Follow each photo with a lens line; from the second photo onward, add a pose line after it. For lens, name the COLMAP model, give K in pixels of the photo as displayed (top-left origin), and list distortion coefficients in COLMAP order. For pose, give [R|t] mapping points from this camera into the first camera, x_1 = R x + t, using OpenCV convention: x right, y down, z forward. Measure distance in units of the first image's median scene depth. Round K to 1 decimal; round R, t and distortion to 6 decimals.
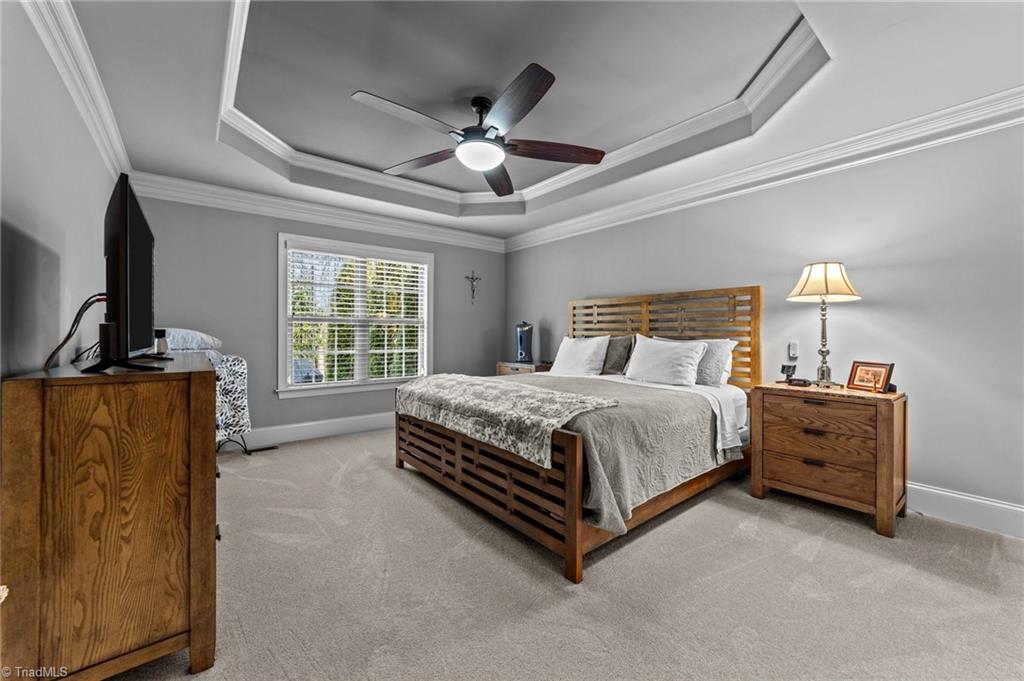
lens RADIAL K [[397.4, 0, 509.7], [0, 397.4, 338.2], [0, 0, 1]] dist [-0.005865, 0.007797]
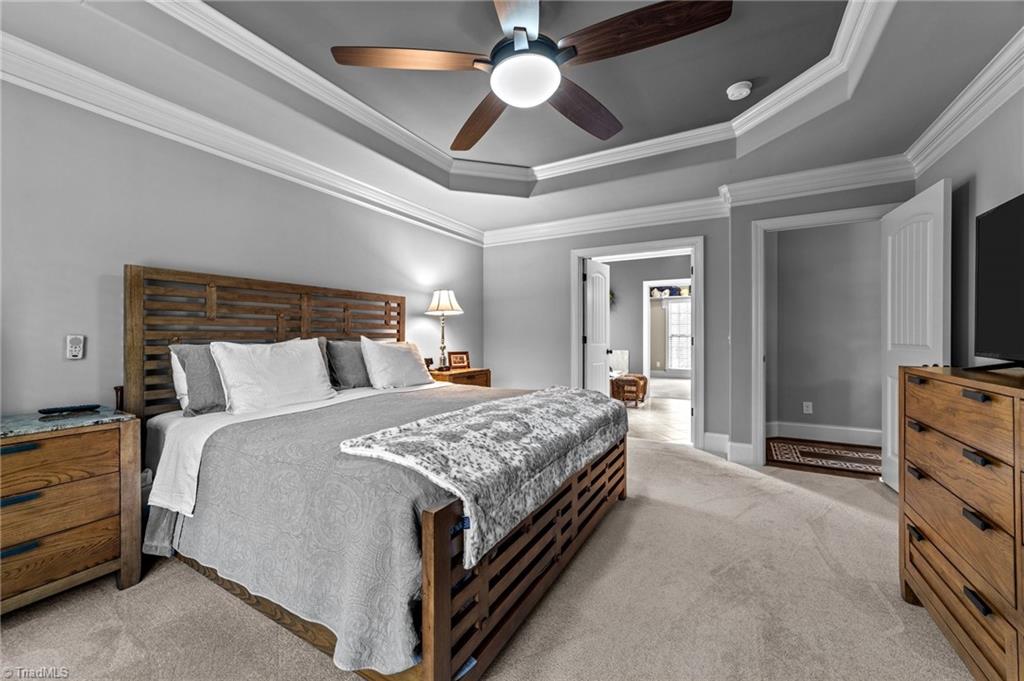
lens RADIAL K [[397.4, 0, 509.7], [0, 397.4, 338.2], [0, 0, 1]] dist [-0.005865, 0.007797]
pose [[-0.371180, -0.003054, 0.928556, -0.721399], [0.011142, 0.999908, 0.007743, -0.010372], [-0.928494, 0.013220, -0.371112, 1.302314]]
